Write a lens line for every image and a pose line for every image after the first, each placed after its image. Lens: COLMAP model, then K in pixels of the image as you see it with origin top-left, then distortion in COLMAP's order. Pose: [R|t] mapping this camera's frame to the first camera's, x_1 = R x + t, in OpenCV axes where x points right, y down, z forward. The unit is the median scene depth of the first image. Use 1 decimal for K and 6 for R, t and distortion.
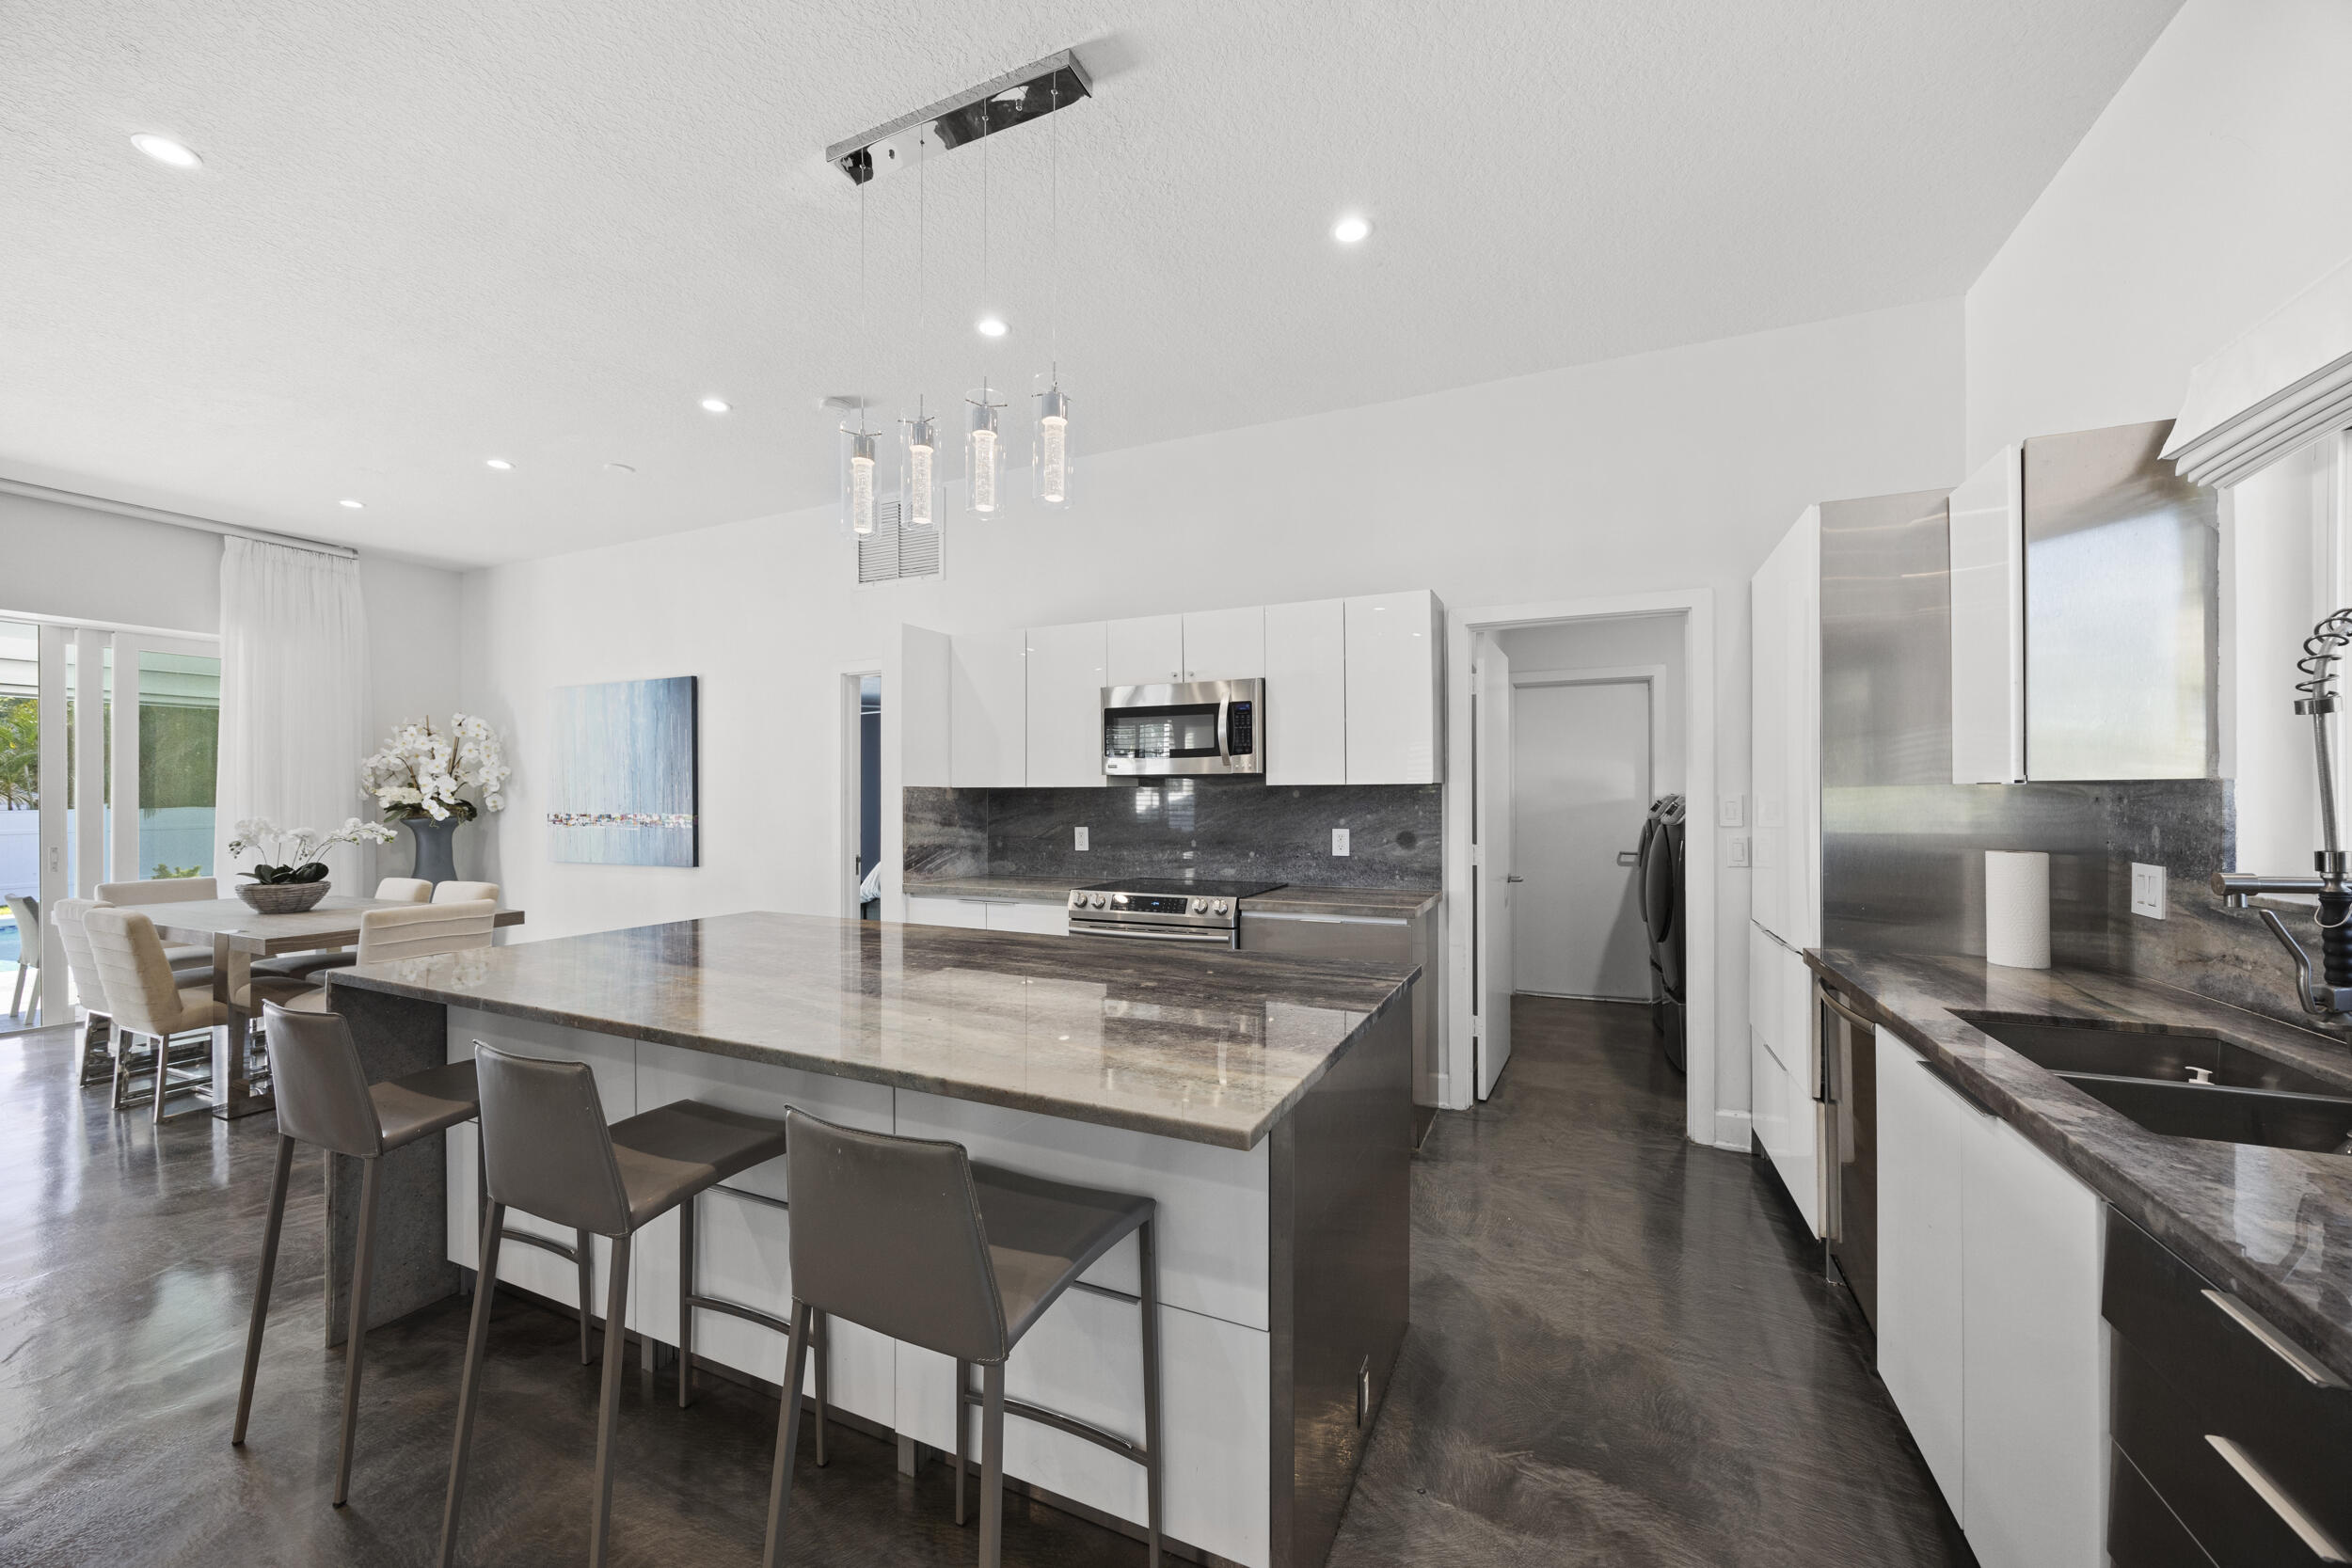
lens RADIAL K [[892.3, 0, 1179.0], [0, 892.3, 794.5], [0, 0, 1]] dist [-0.005694, 0.000757]
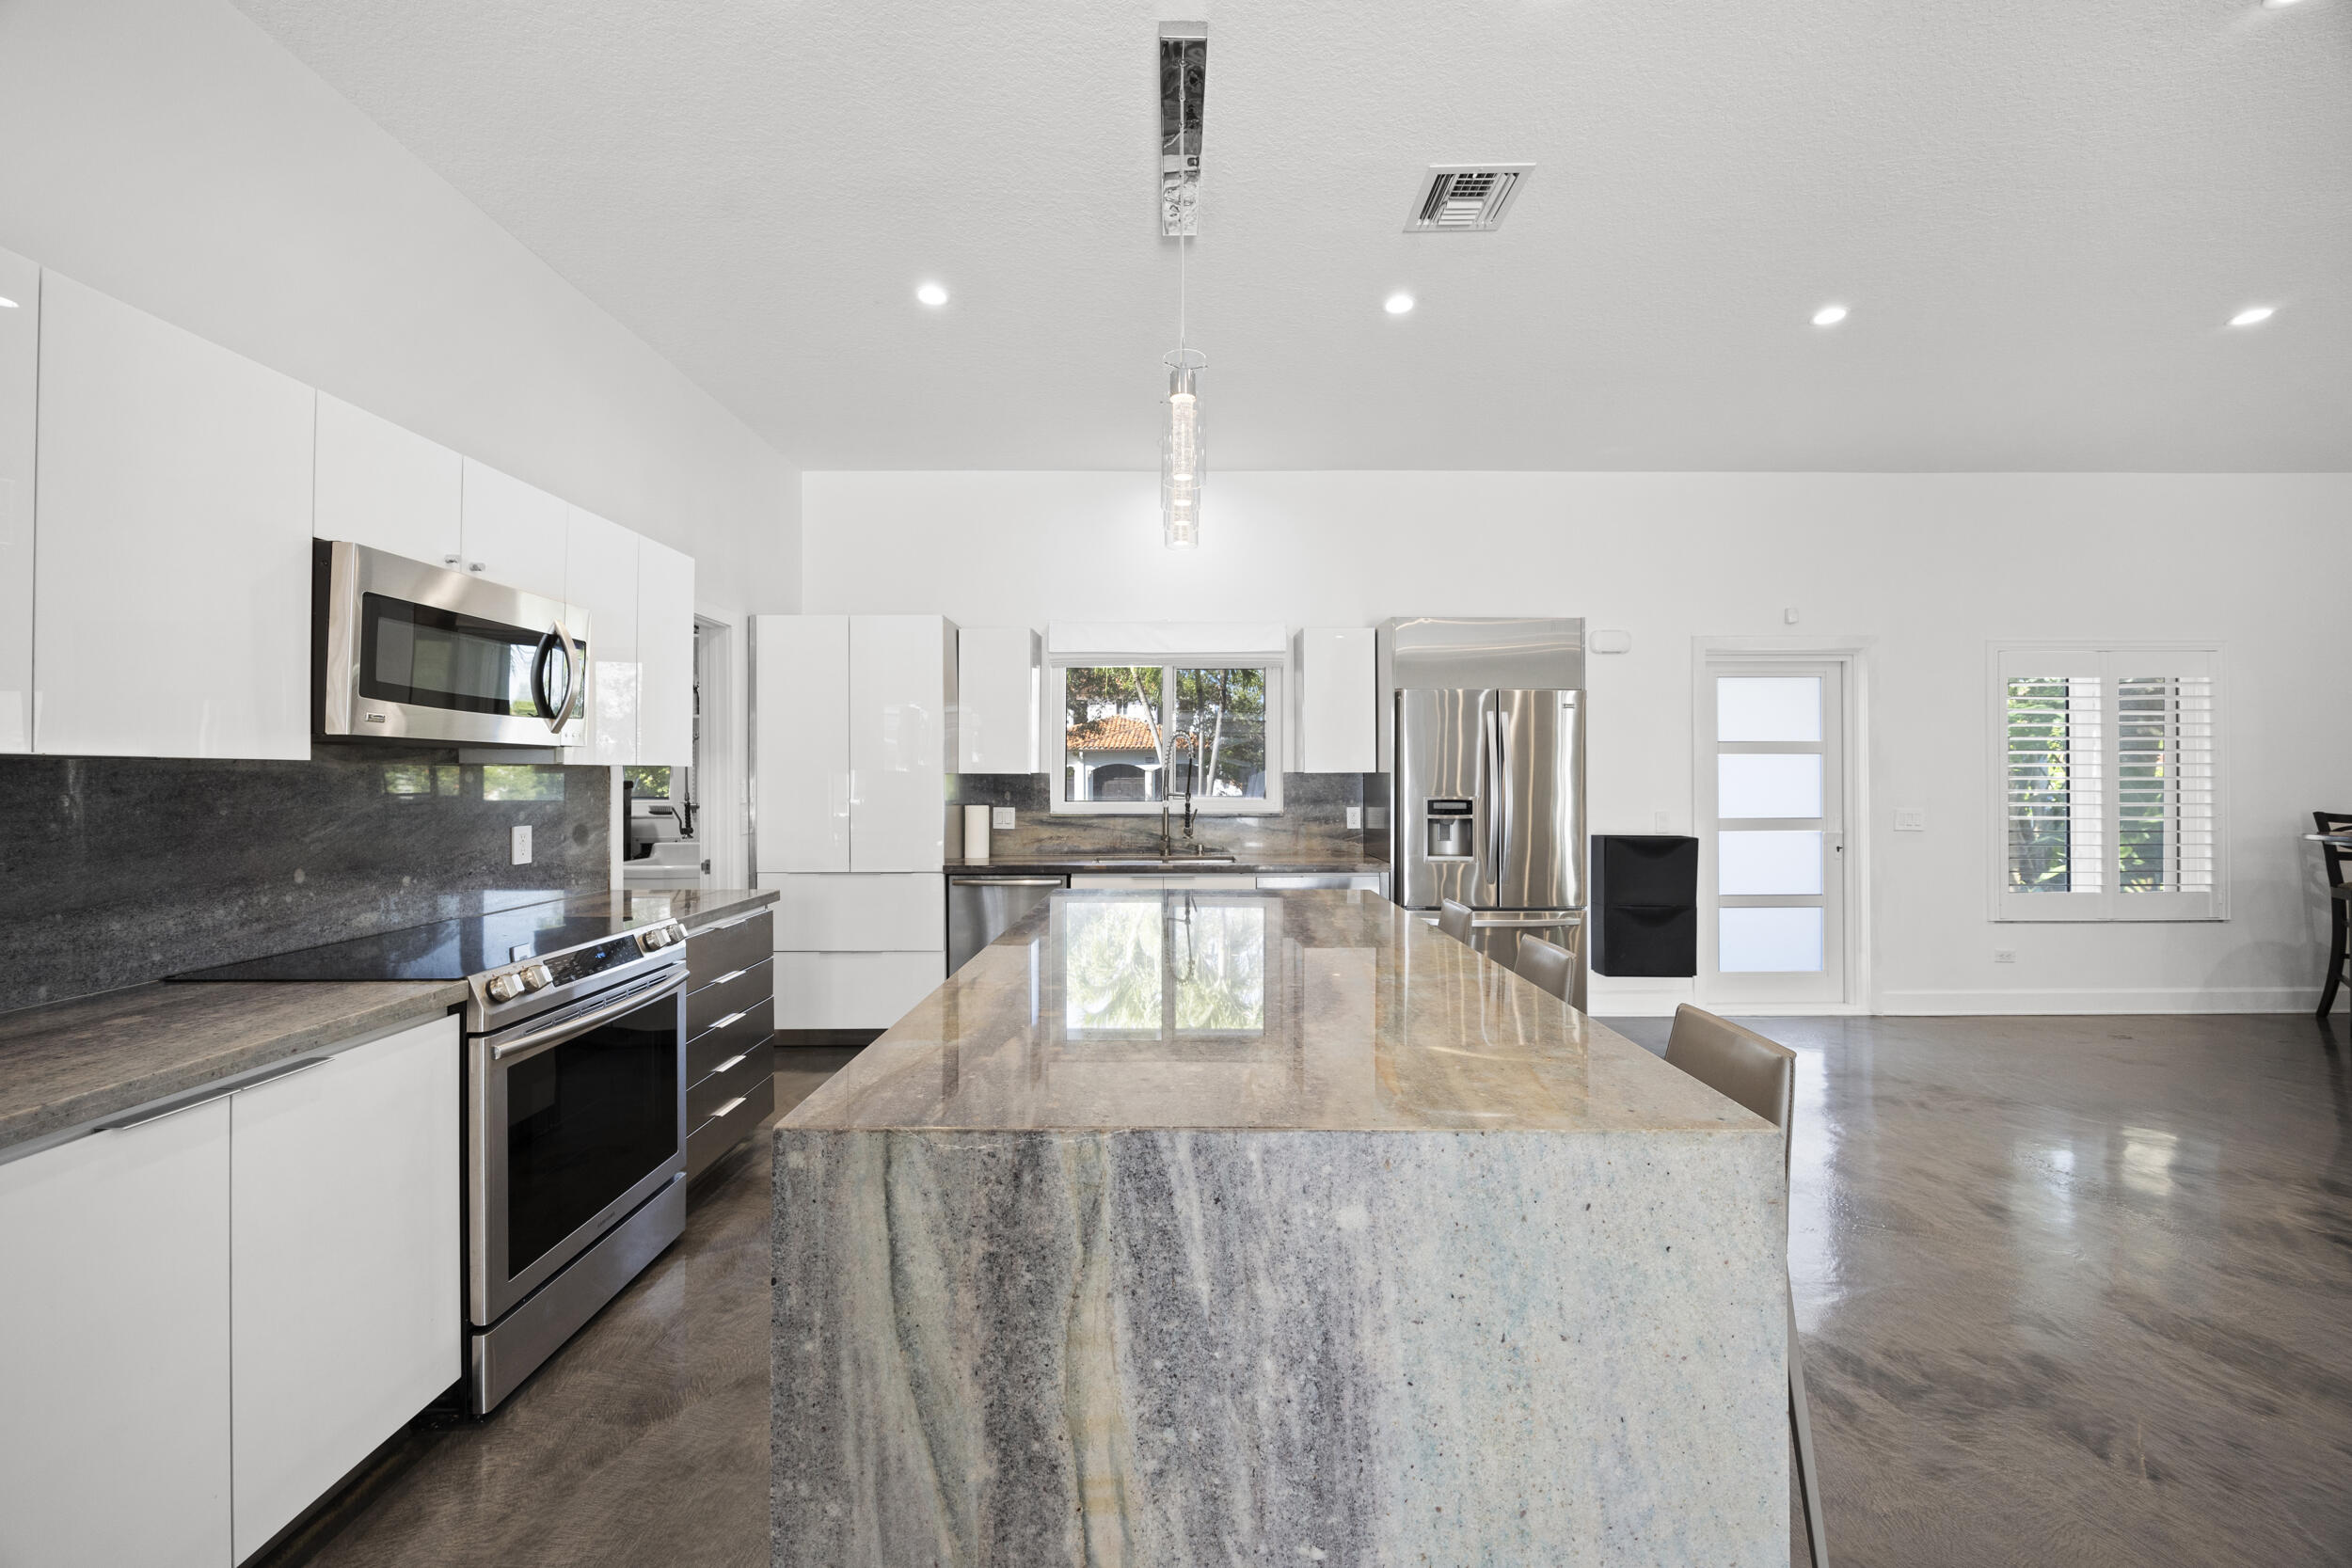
lens RADIAL K [[892.3, 0, 1177.2], [0, 892.3, 774.2], [0, 0, 1]] dist [-0.005694, 0.000757]
pose [[-0.420206, 0.003758, 0.907421, -0.584239], [-0.001530, 0.999987, -0.004850, -0.000323], [-0.907428, -0.003427, -0.420195, 0.698647]]
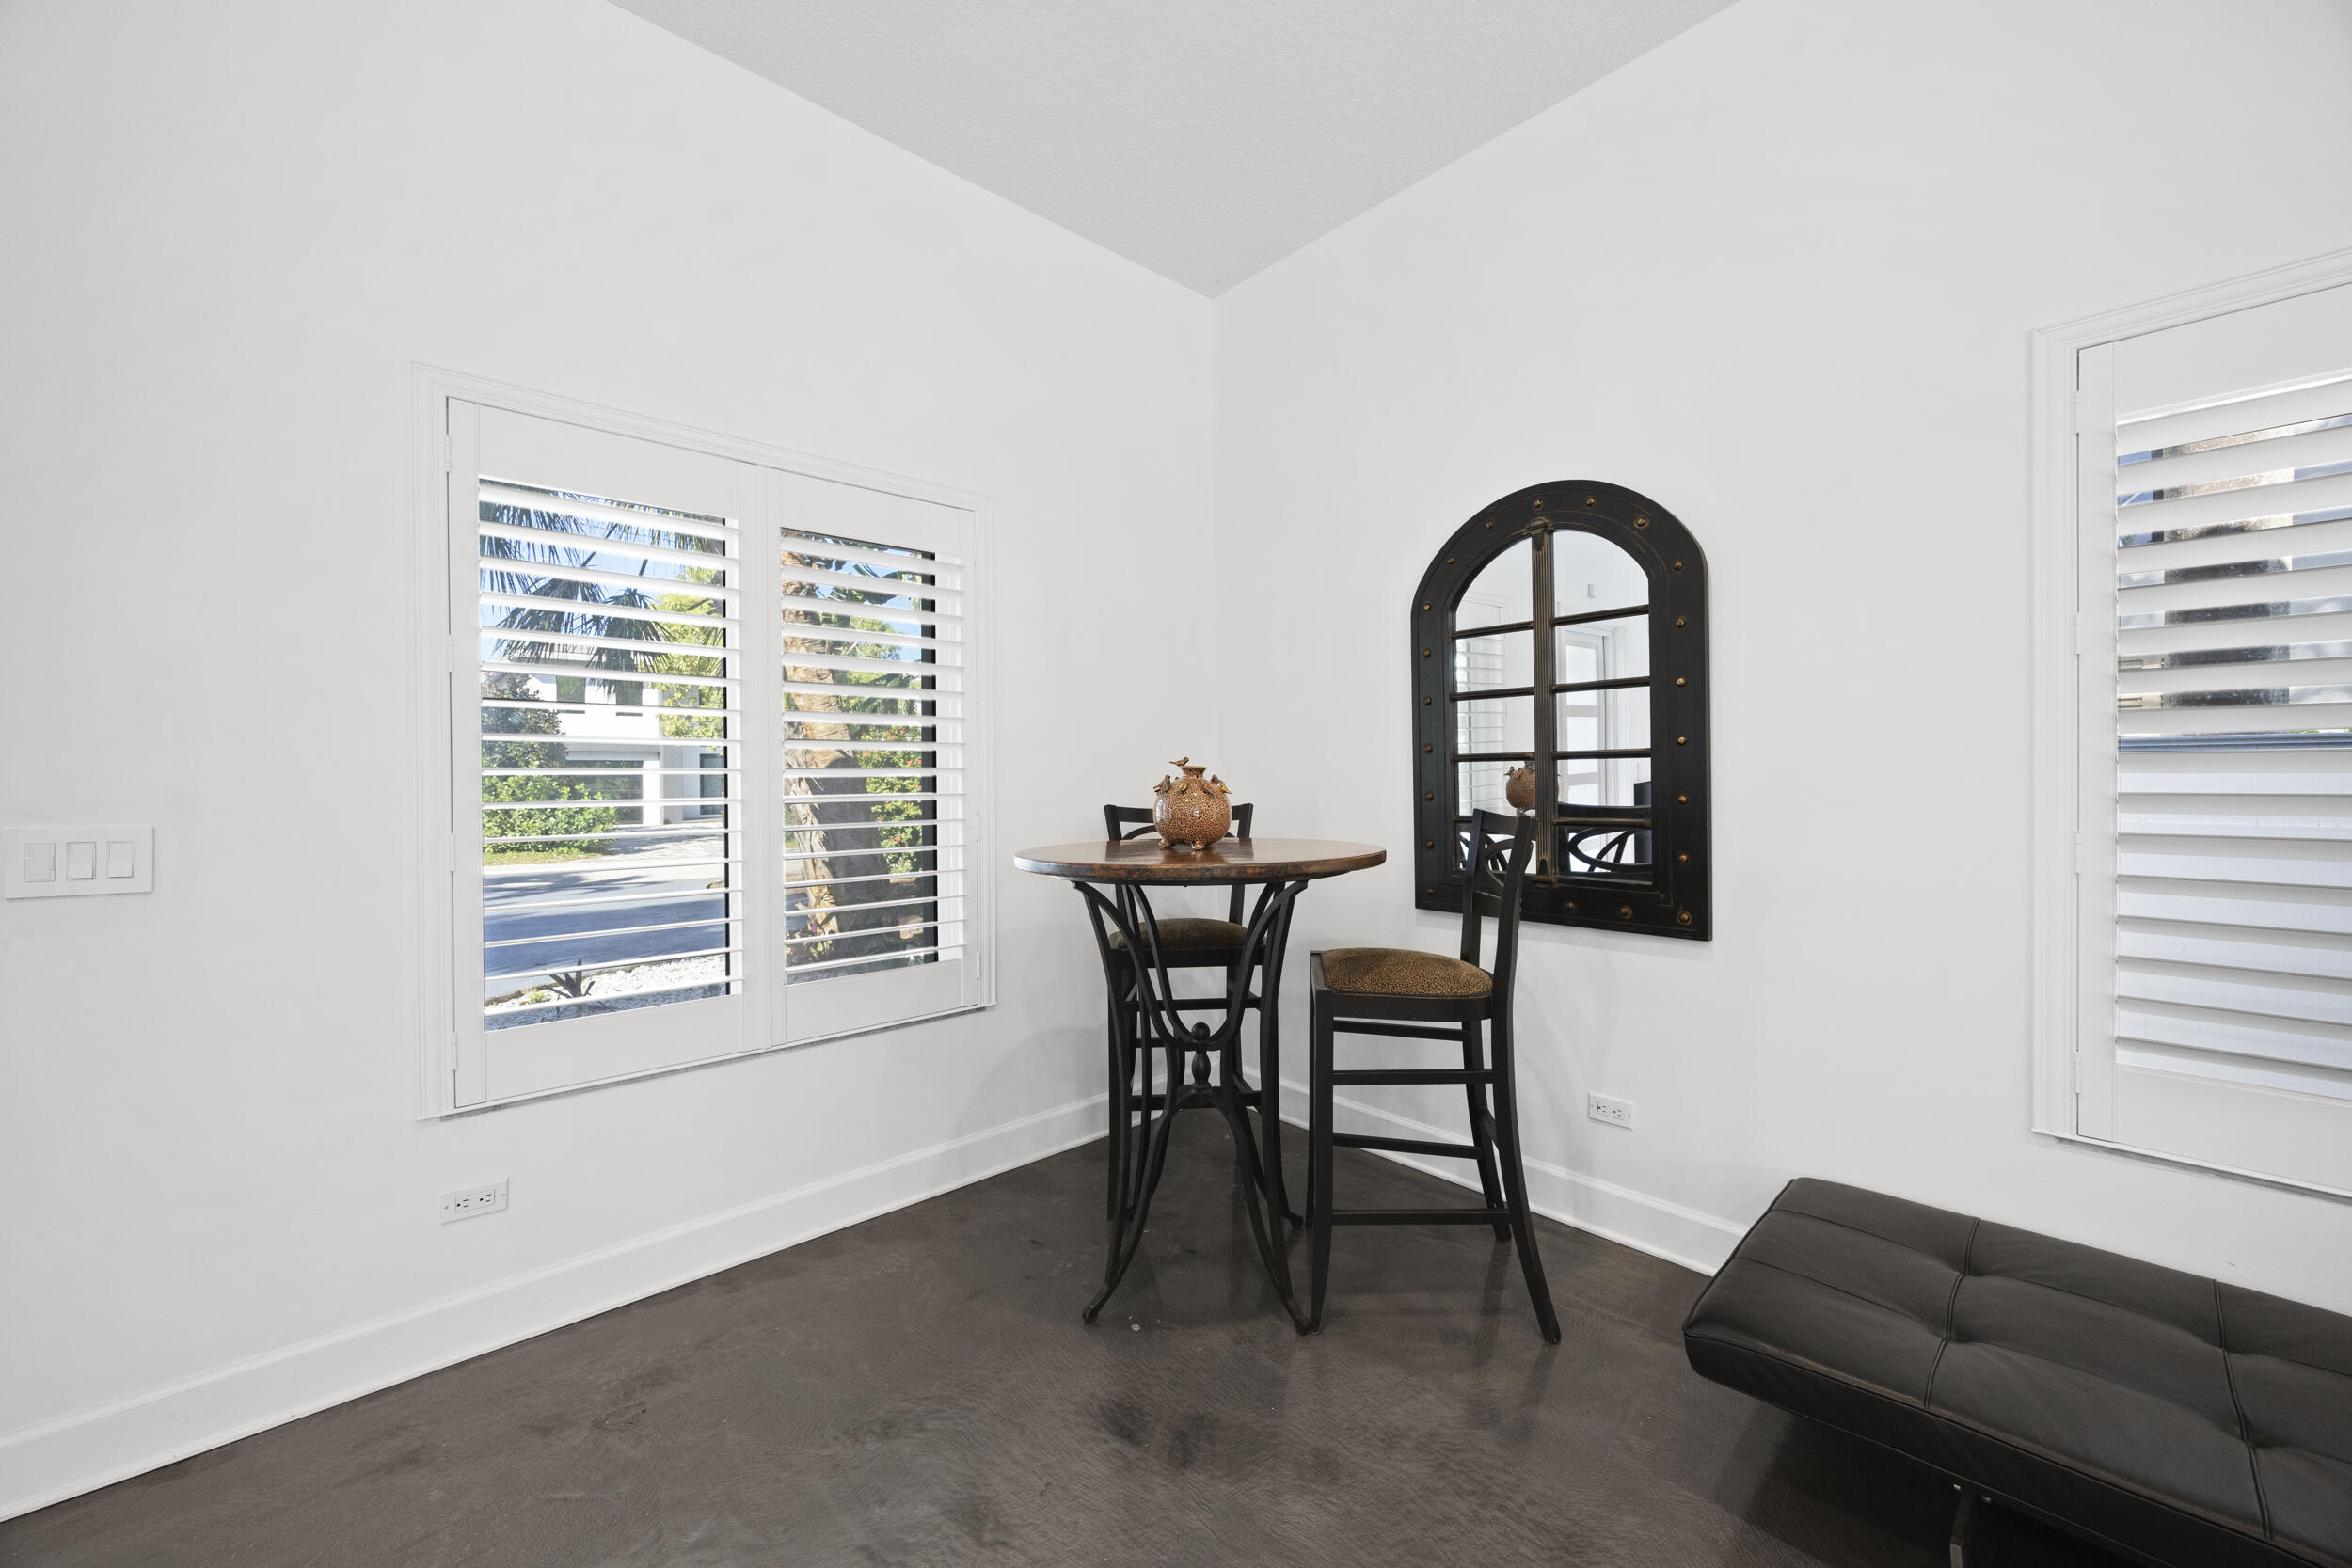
lens RADIAL K [[892.3, 0, 1160.0], [0, 892.3, 790.8], [0, 0, 1]] dist [-0.005694, 0.000757]
pose [[-0.914445, 0.003075, 0.404698, -0.486662], [0.007315, 0.999933, 0.008932, 0.021971], [-0.404643, 0.011128, -0.914407, -0.417639]]
